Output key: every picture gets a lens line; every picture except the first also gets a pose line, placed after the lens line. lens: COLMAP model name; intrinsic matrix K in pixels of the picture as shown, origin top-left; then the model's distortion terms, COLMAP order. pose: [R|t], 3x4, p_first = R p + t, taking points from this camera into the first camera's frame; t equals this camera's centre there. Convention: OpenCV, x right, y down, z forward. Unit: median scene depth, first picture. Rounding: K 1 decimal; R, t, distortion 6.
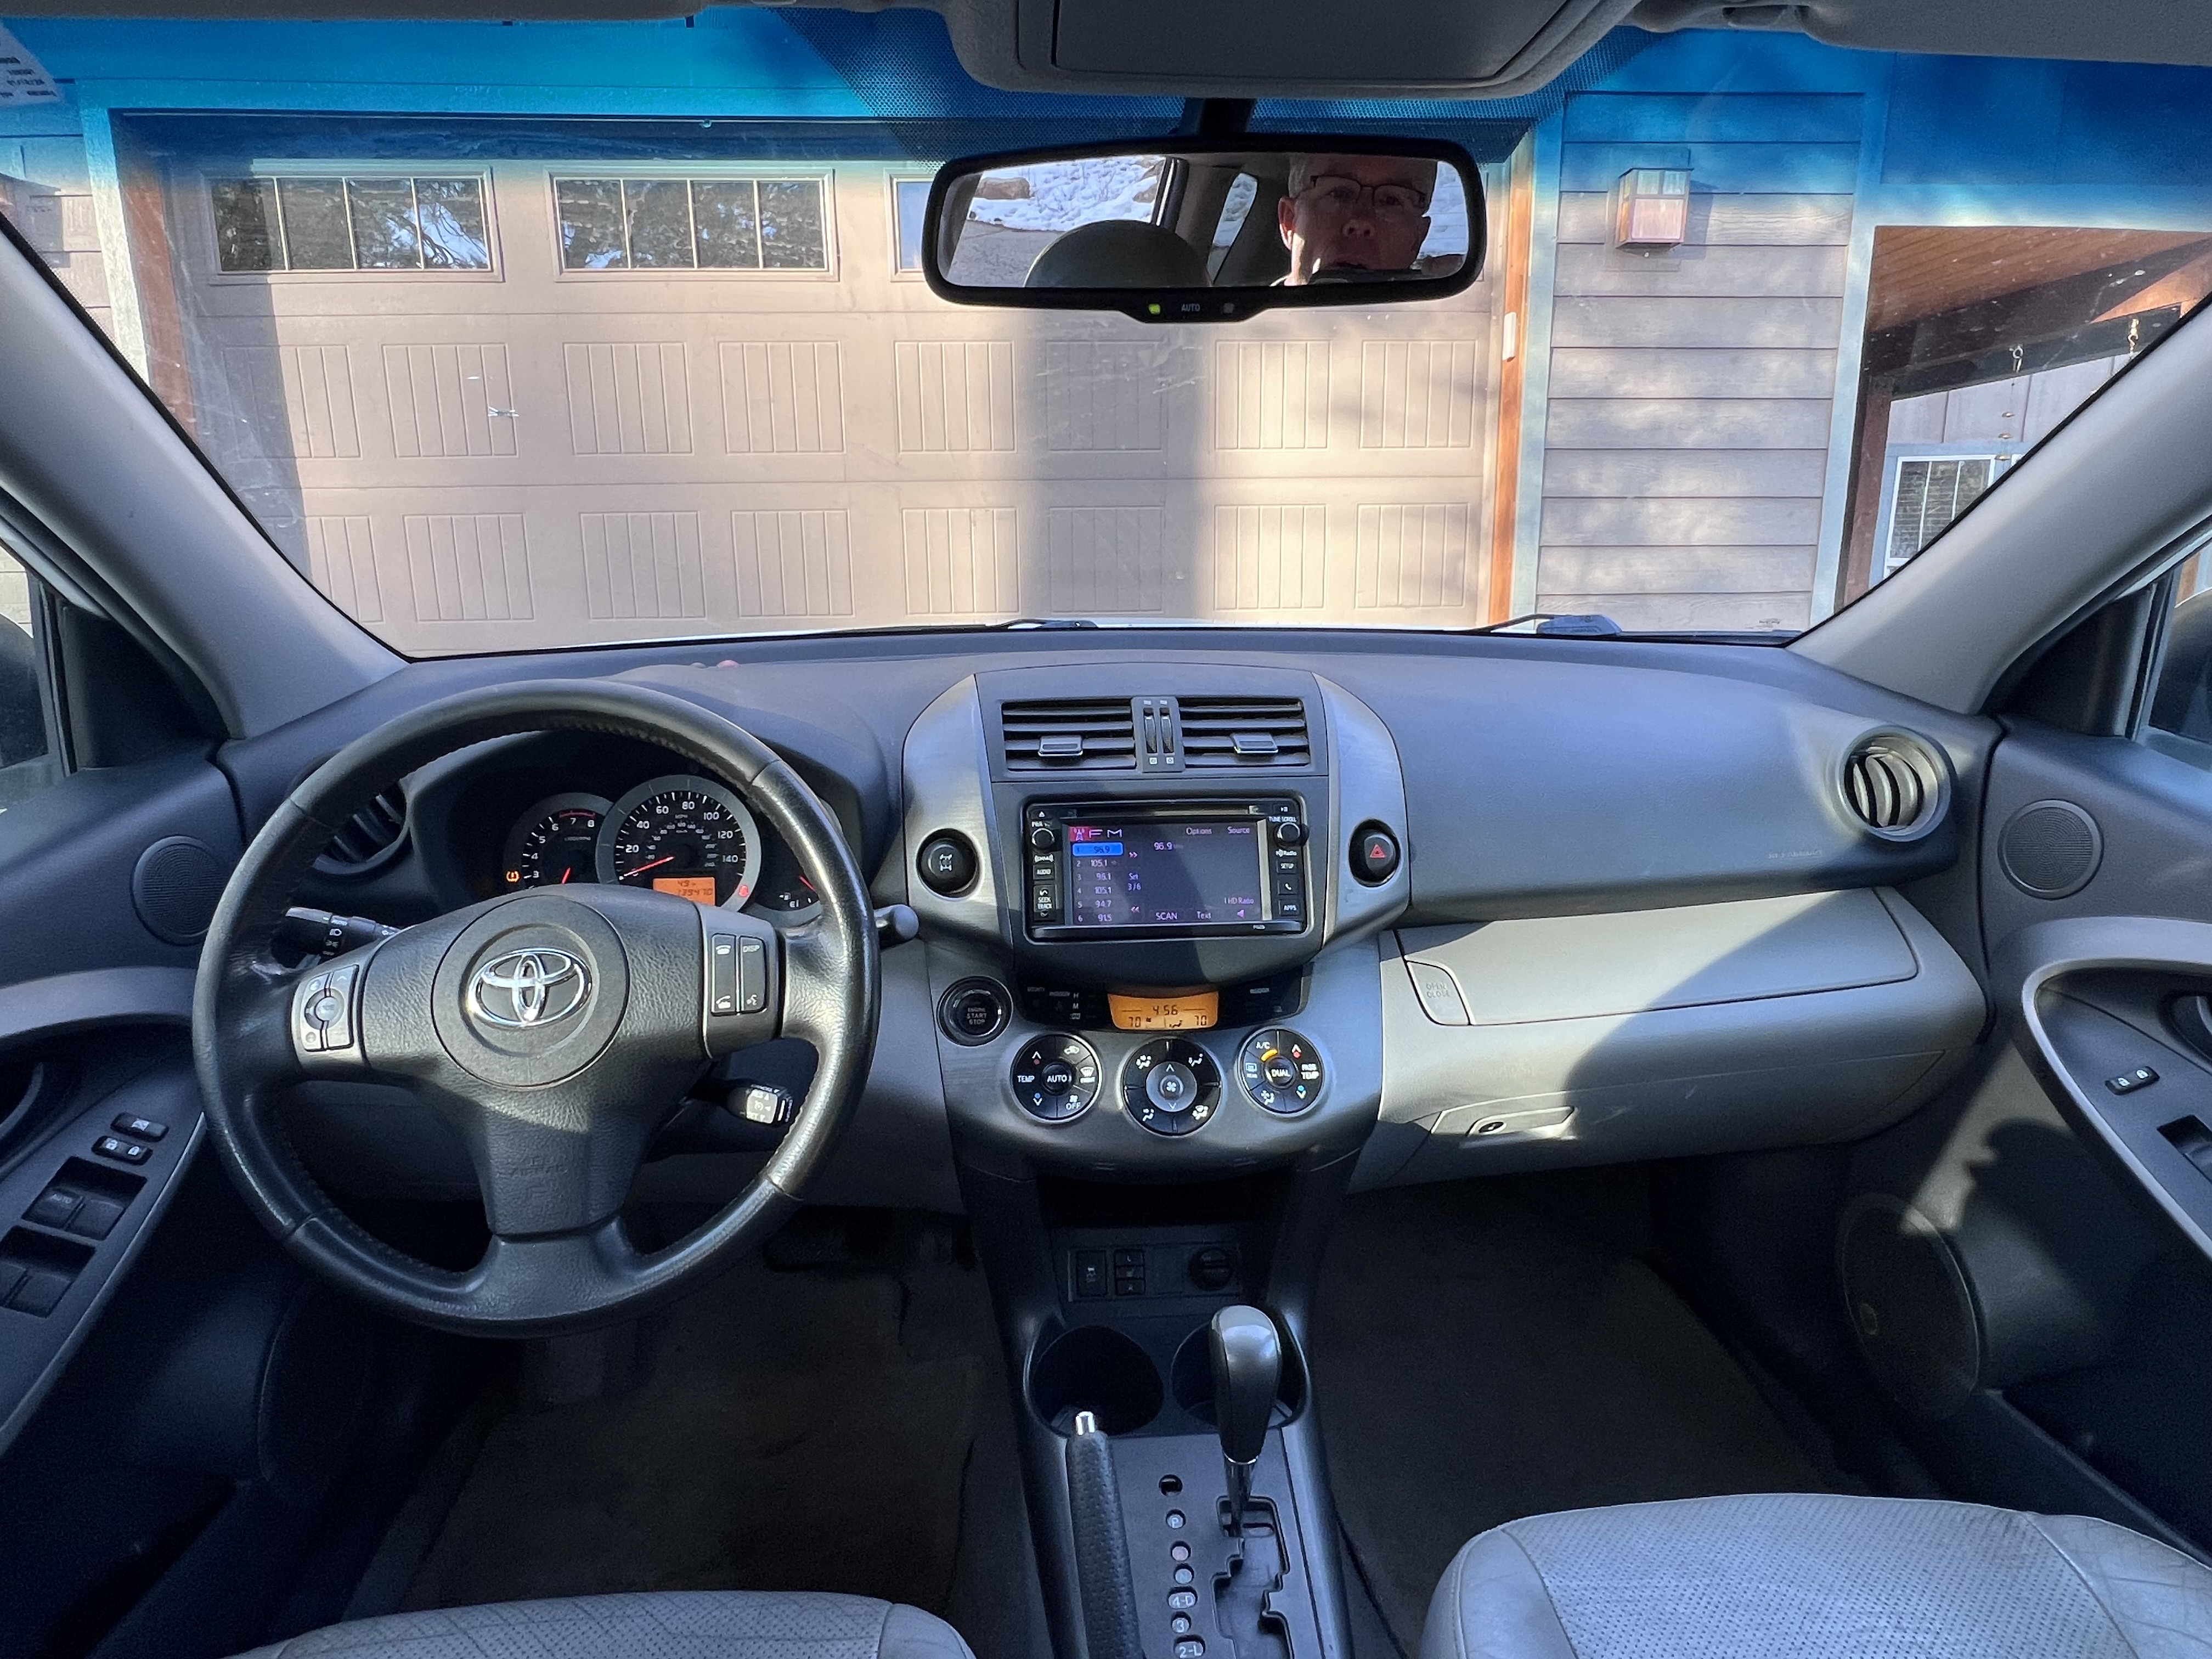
lens RADIAL K [[1216.6, 0, 1115.2], [0, 1216.6, 846.5], [0, 0, 1]] dist [-0.005591, 0.000392]
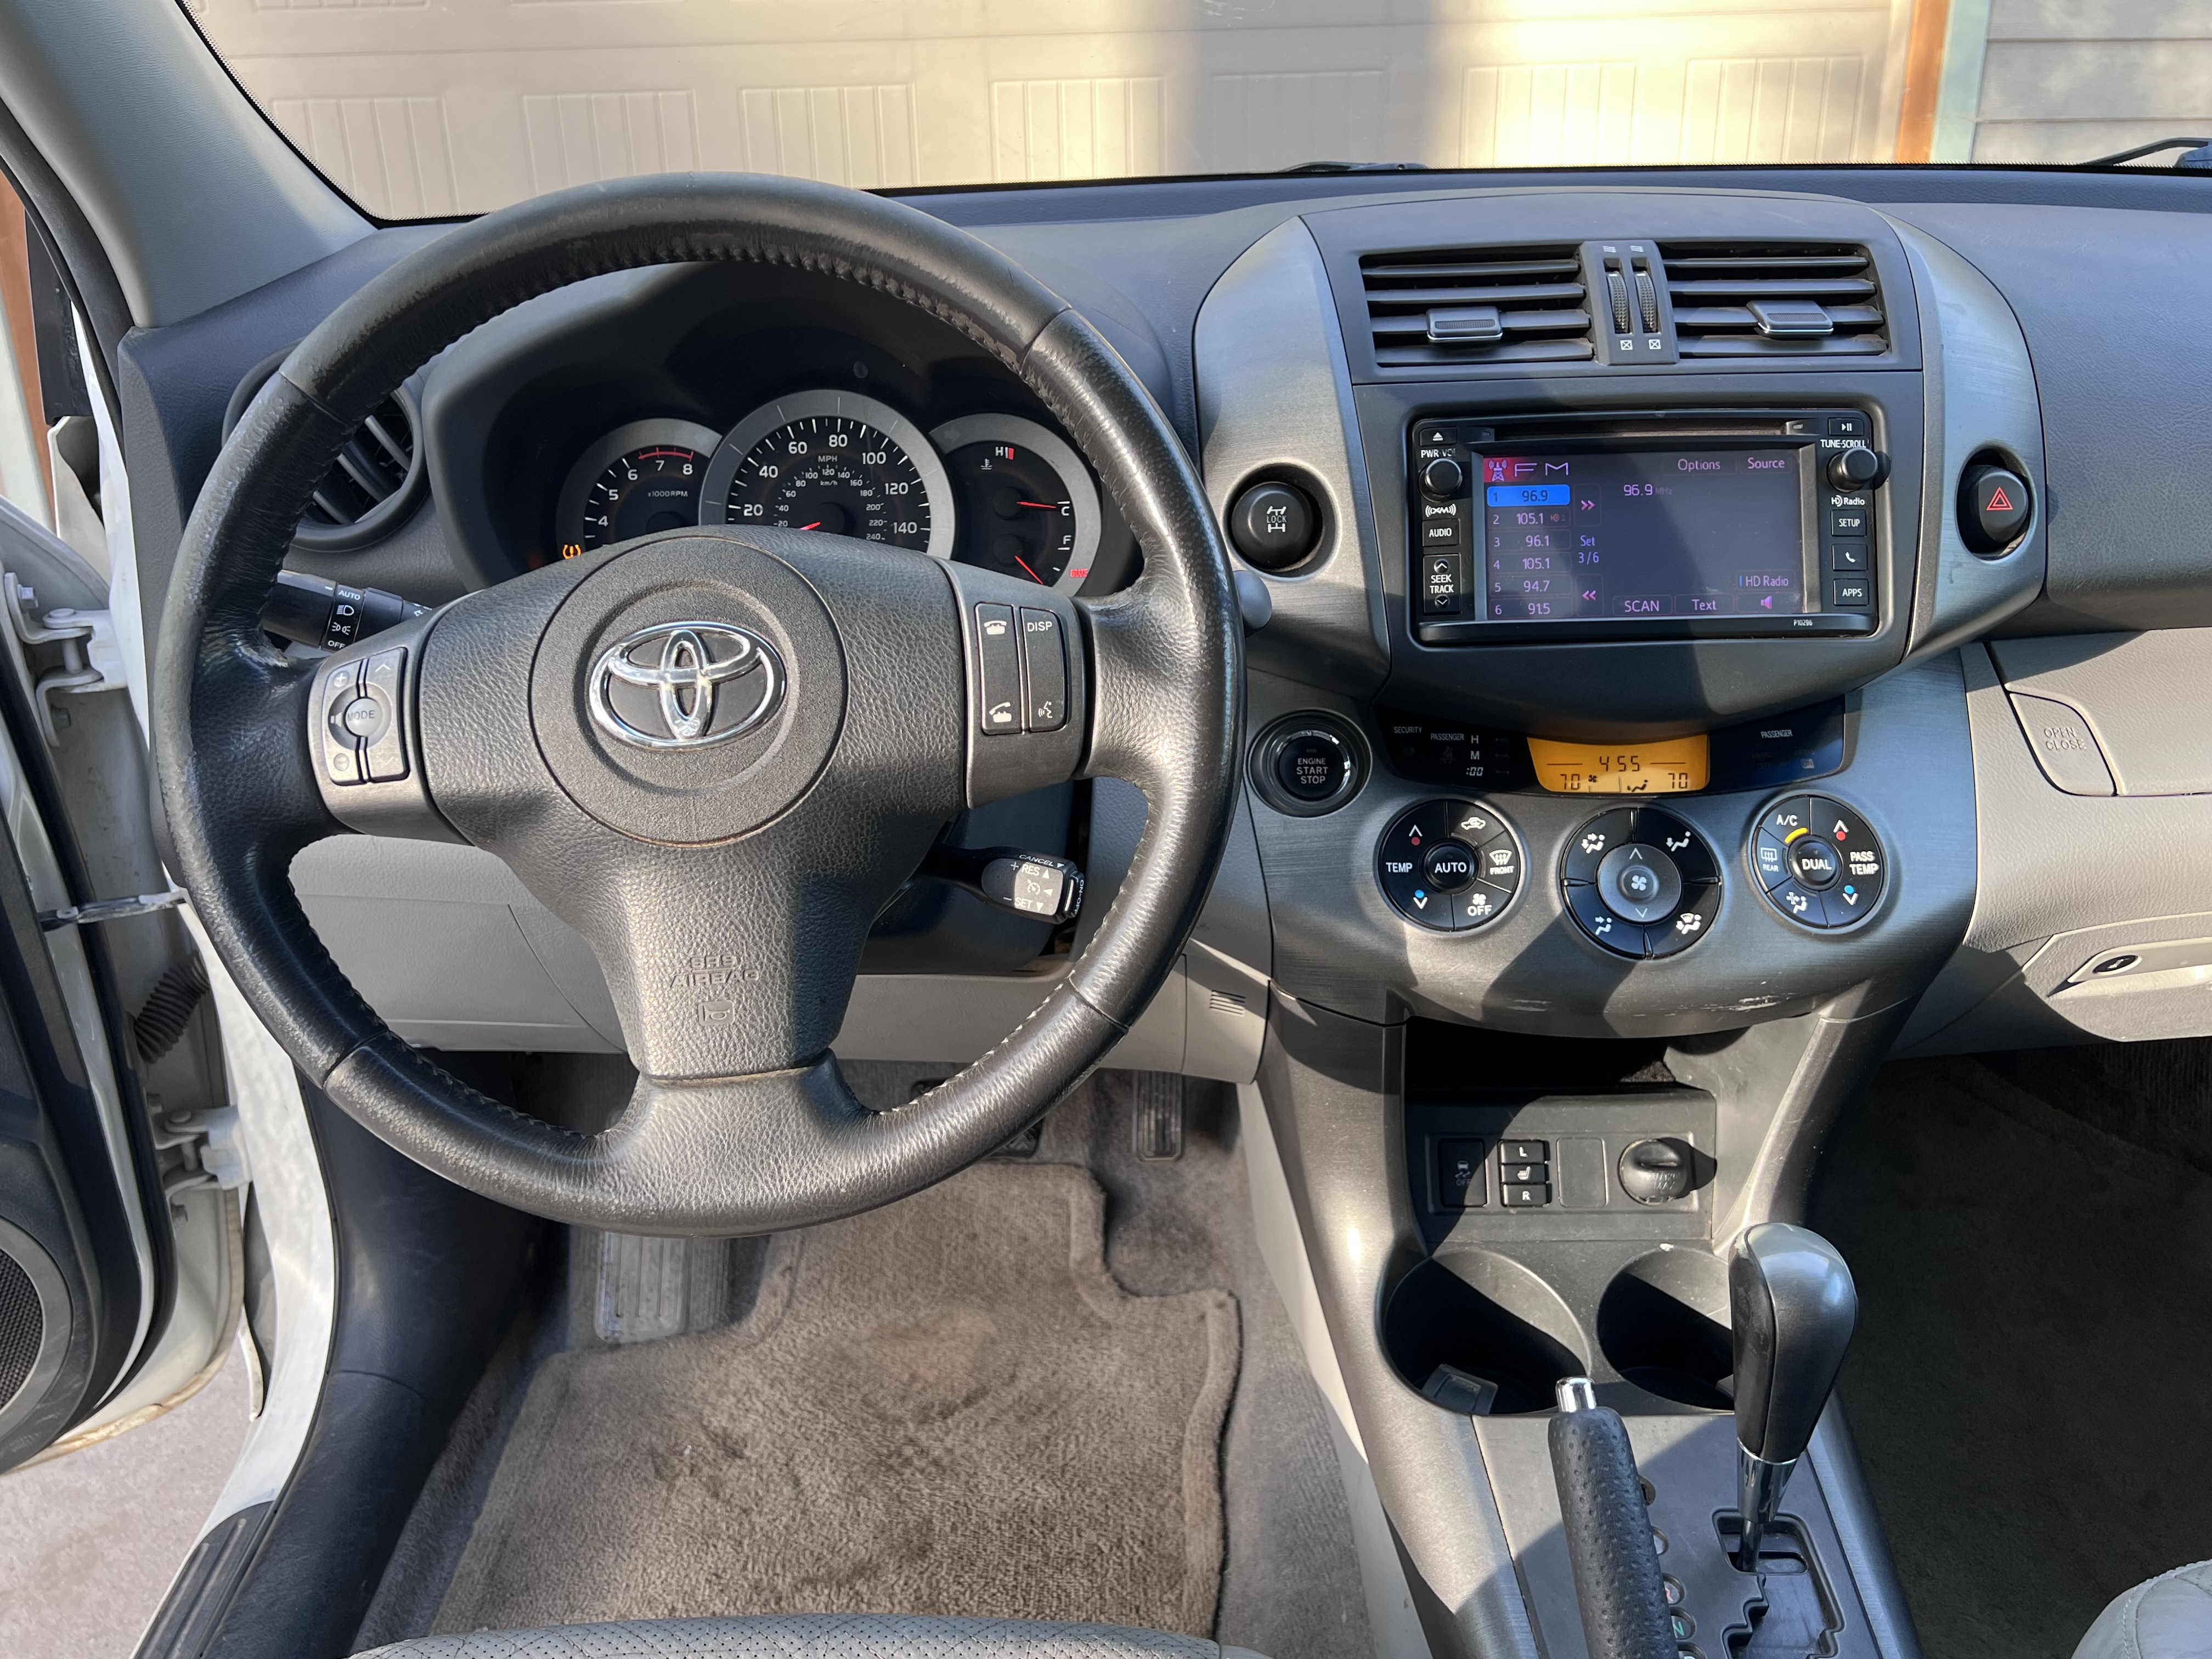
lens RADIAL K [[1672.7, 0, 1107.6], [0, 1672.7, 839.5], [0, 0, 1]] dist [0.042894, -0.057021]
pose [[0.997648, 0.012303, -0.067427, -0.163799], [-0.003573, 0.991756, 0.128094, 0.064998], [0.068447, -0.127552, 0.989467, 0.130591]]
